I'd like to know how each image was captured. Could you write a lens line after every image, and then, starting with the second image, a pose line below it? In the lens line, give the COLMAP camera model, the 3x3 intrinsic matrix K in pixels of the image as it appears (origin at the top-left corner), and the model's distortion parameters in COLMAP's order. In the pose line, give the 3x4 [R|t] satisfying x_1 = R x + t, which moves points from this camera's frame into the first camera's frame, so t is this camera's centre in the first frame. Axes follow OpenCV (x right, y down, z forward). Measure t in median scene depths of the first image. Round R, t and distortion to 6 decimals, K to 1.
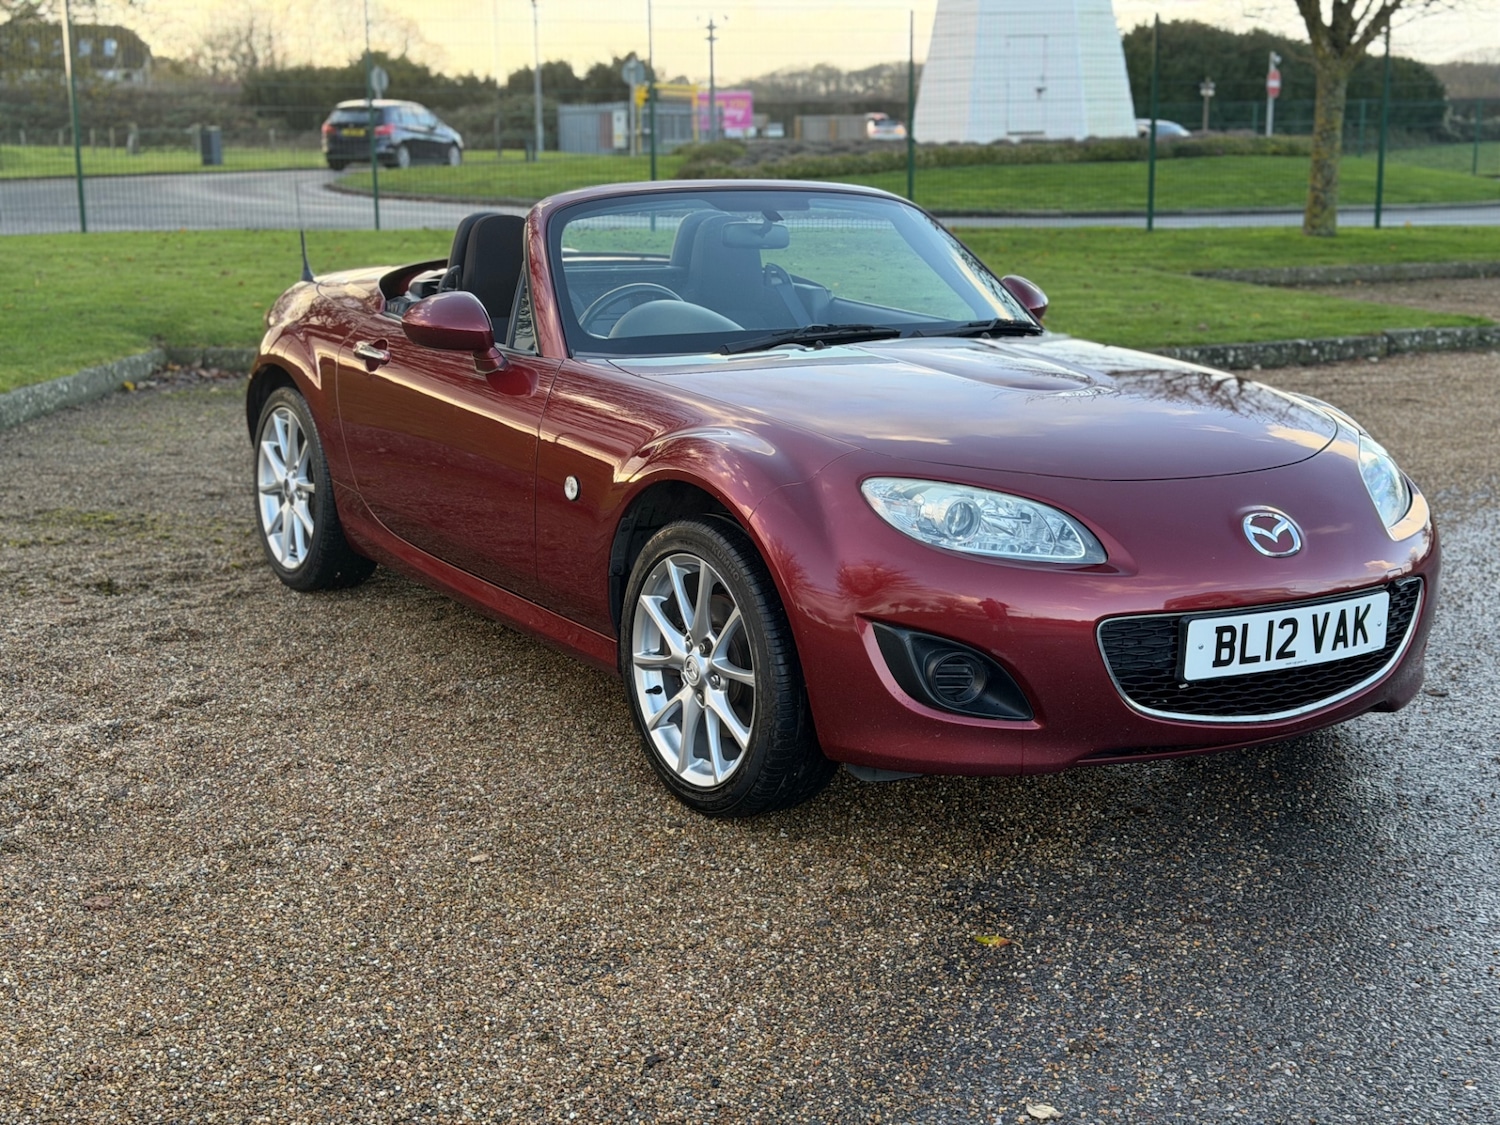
lens RADIAL K [[2029.3, 0, 740.3], [0, 2029.3, 618.1], [0, 0, 1]] dist [0.187631, -0.344001]
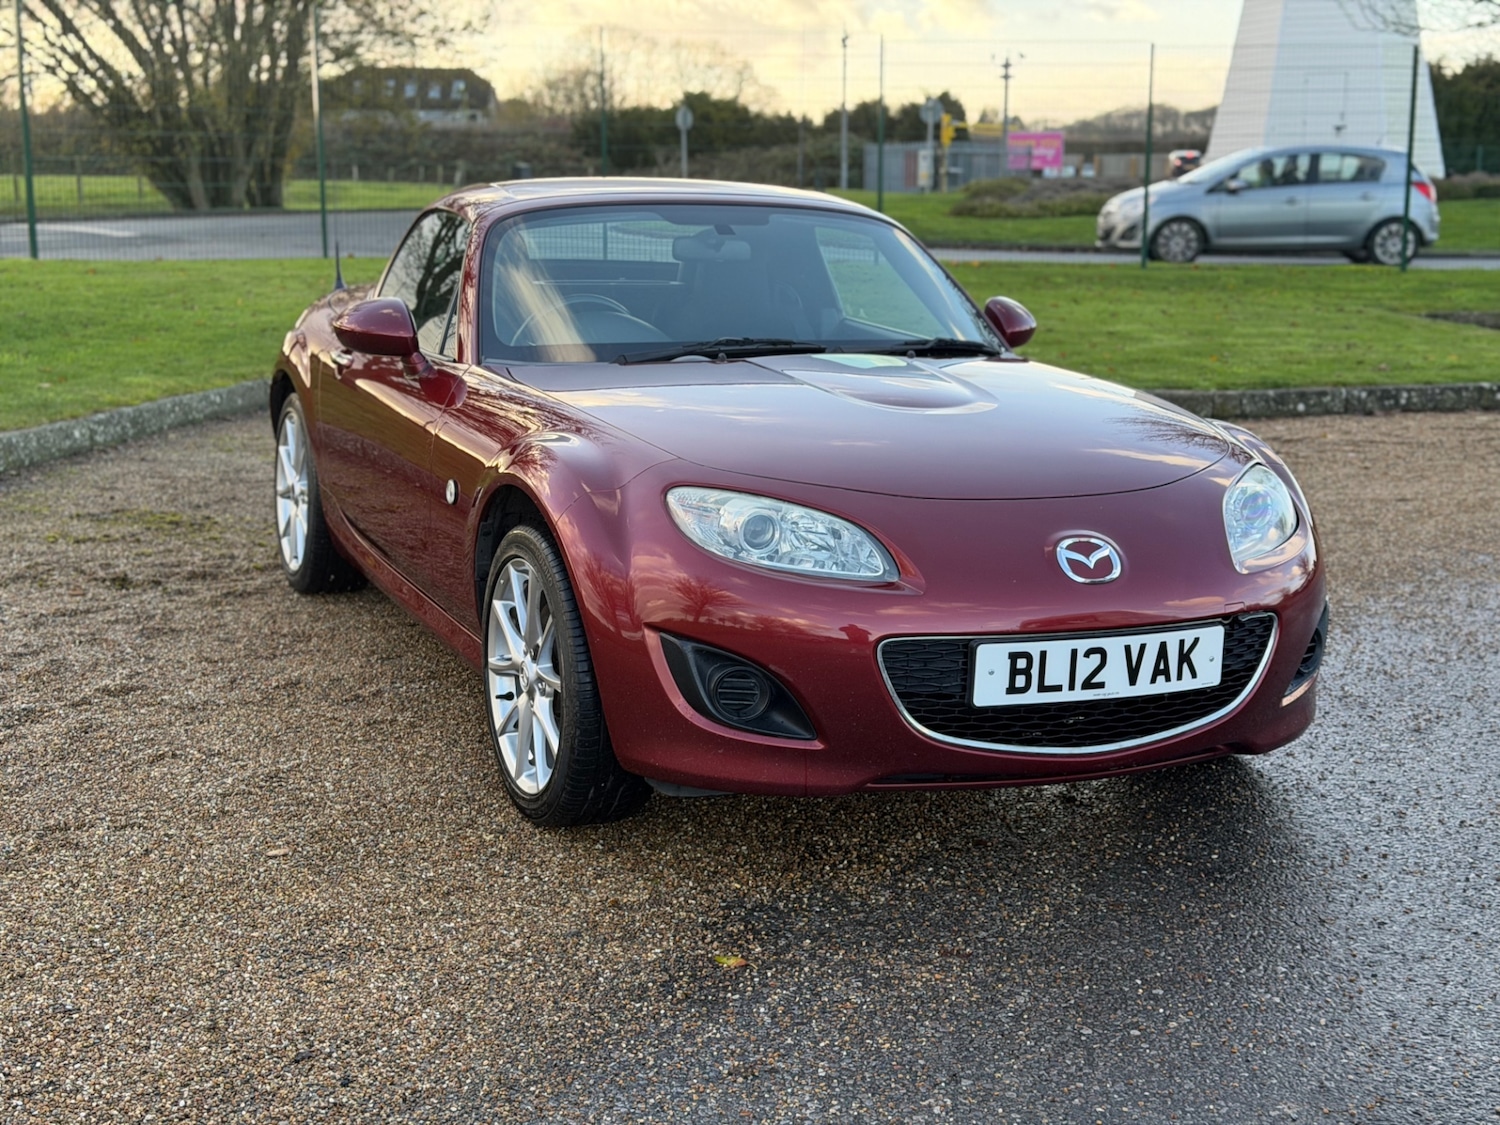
lens RADIAL K [[2029.3, 0, 740.3], [0, 2029.3, 618.1], [0, 0, 1]] dist [0.187631, -0.344001]
pose [[0.989734, 0.041373, -0.136804, 0.225698], [-0.043766, 0.998936, -0.014525, 0.007283], [0.136057, 0.020363, 0.990492, 0.029339]]
